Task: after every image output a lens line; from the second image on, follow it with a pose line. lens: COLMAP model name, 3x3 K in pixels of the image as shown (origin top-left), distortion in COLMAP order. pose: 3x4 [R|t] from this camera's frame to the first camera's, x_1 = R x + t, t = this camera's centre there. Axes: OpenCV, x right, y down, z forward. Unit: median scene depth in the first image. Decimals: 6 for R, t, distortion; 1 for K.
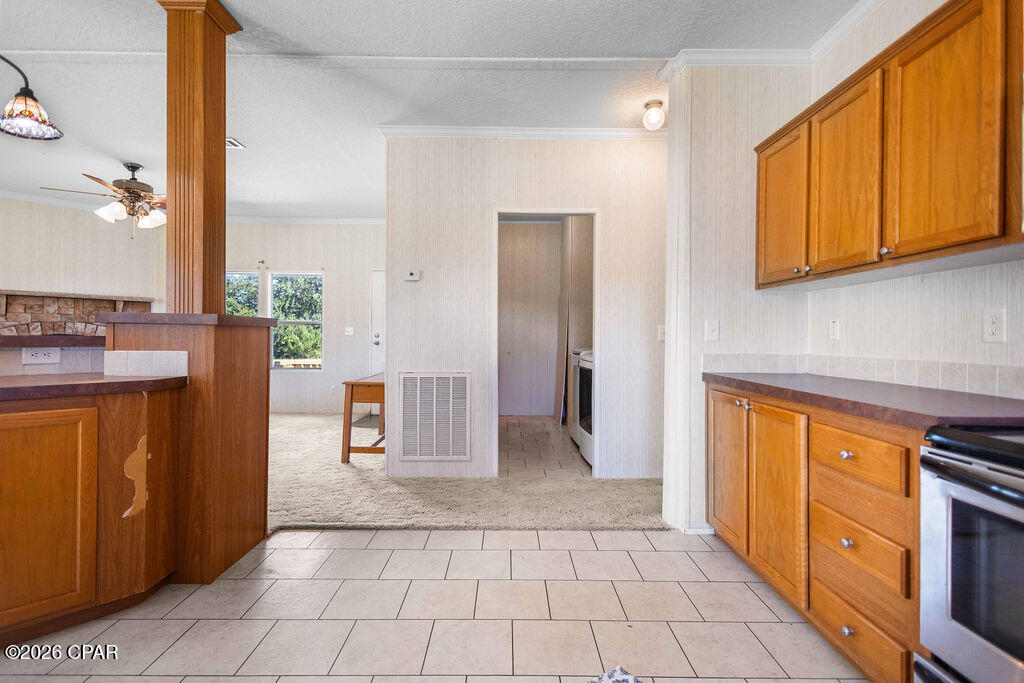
lens RADIAL K [[467.2, 0, 513.6], [0, 467.2, 335.7], [0, 0, 1]] dist [0.002486, -0.000838]
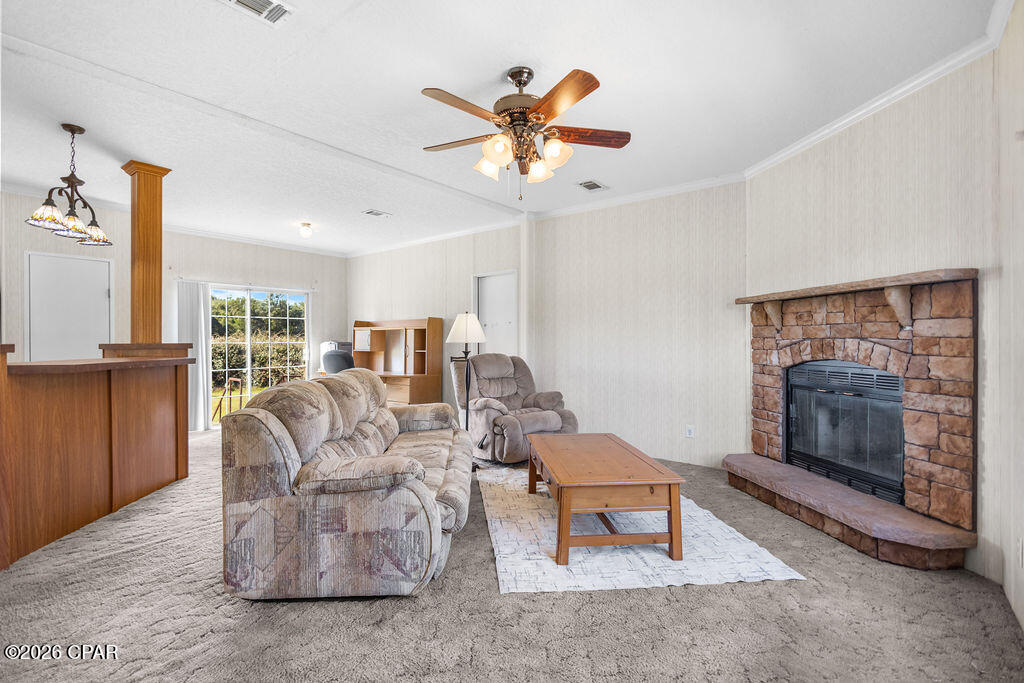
lens RADIAL K [[472.2, 0, 506.9], [0, 472.2, 343.5], [0, 0, 1]] dist [0.016541, -0.007500]
pose [[-0.638350, -0.005356, -0.769727, -0.503101], [-0.004046, 0.999985, -0.003602, -0.035081], [0.769735, 0.000815, -0.638363, 1.976760]]
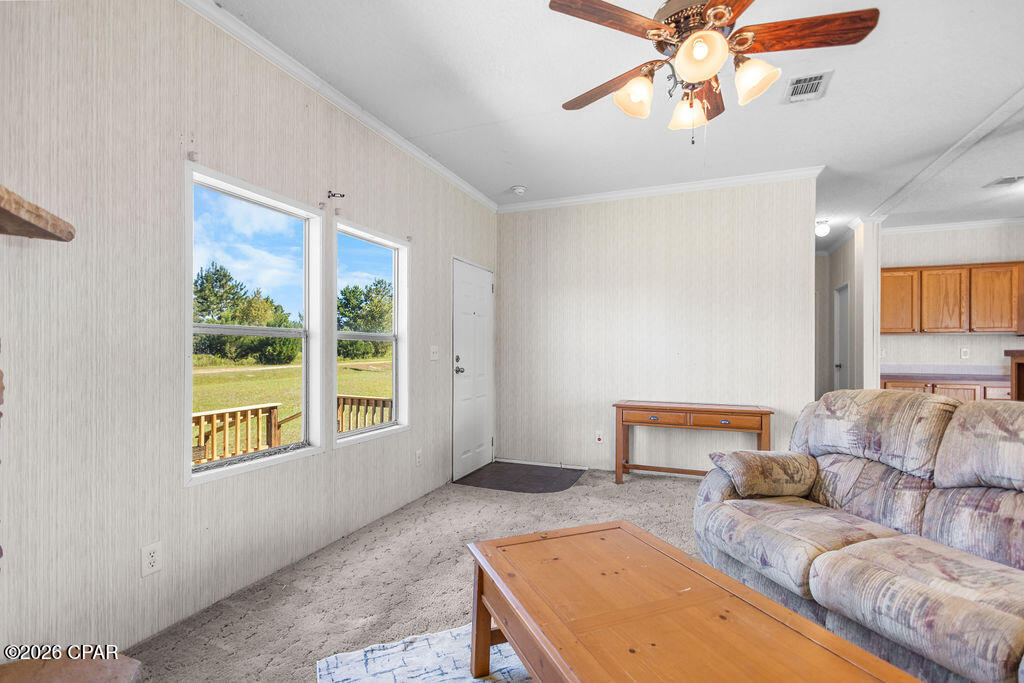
lens RADIAL K [[472.2, 0, 506.9], [0, 472.2, 343.5], [0, 0, 1]] dist [0.016541, -0.007500]
pose [[0.396542, 0.003273, 0.918011, -1.834572], [-0.001697, 0.999995, -0.002832, -0.040933], [-0.918015, -0.000435, 0.396545, 1.425074]]
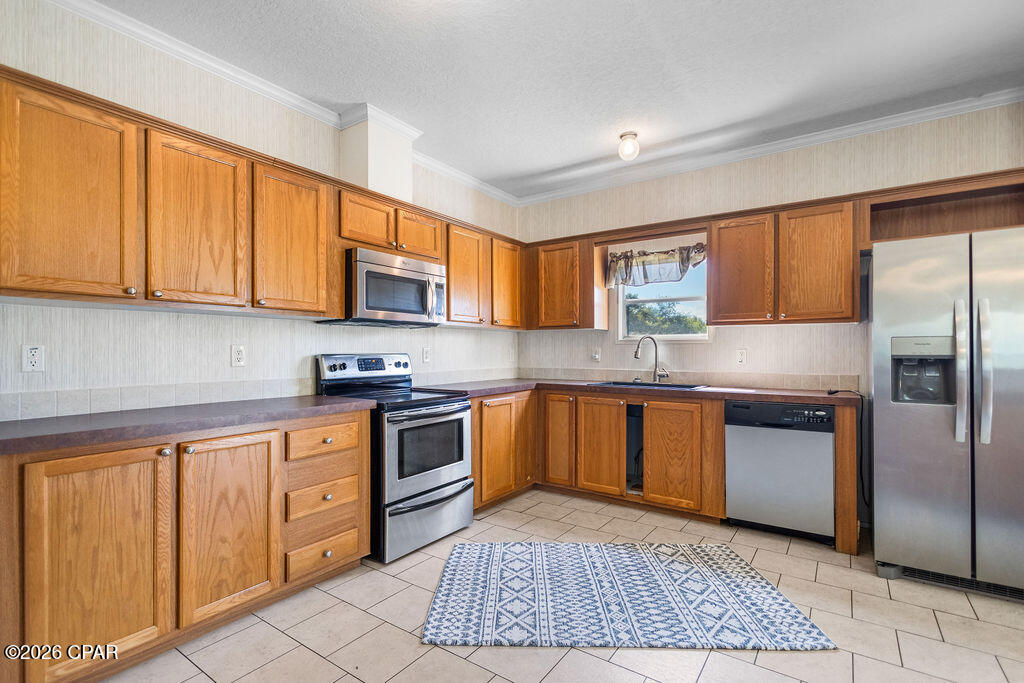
lens RADIAL K [[474.7, 0, 510.2], [0, 474.7, 350.6], [0, 0, 1]] dist [0.004819, 0.000117]
pose [[-0.808083, -0.006932, 0.589028, -0.343011], [-0.005364, 0.999976, 0.004409, -0.026279], [-0.589045, 0.000403, -0.808100, 0.933682]]
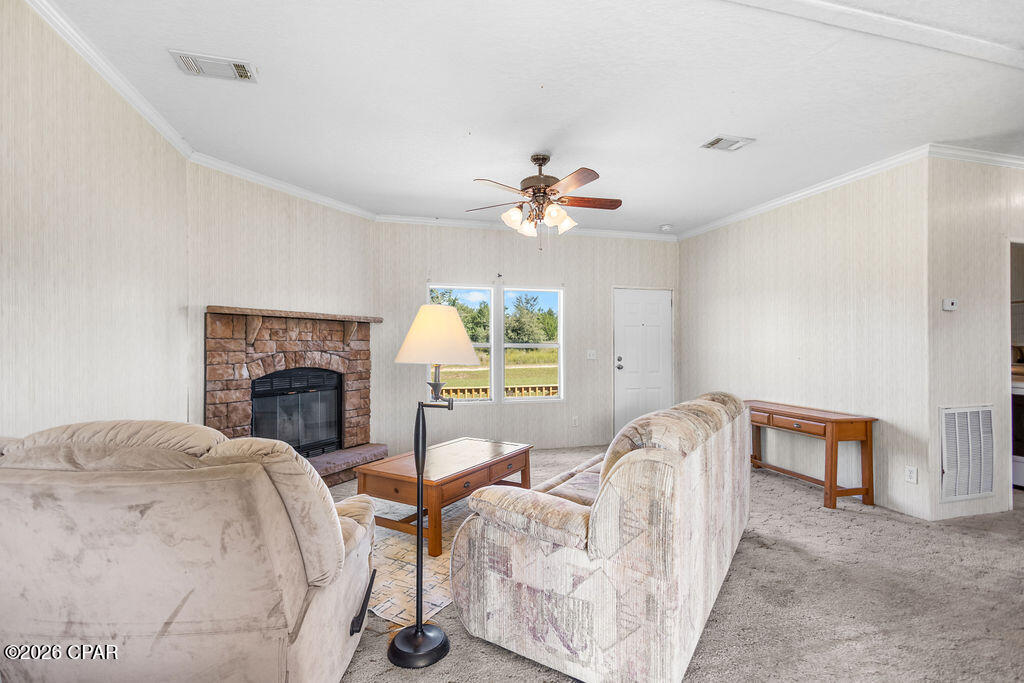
lens RADIAL K [[465.0, 0, 508.3], [0, 465.0, 342.0], [0, 0, 1]] dist [0.008197, 0.000155]
pose [[0.967717, -0.010114, 0.251837, -1.546105], [0.010483, 0.999945, -0.000123, -0.074364], [-0.251822, 0.002759, 0.967770, 0.360931]]
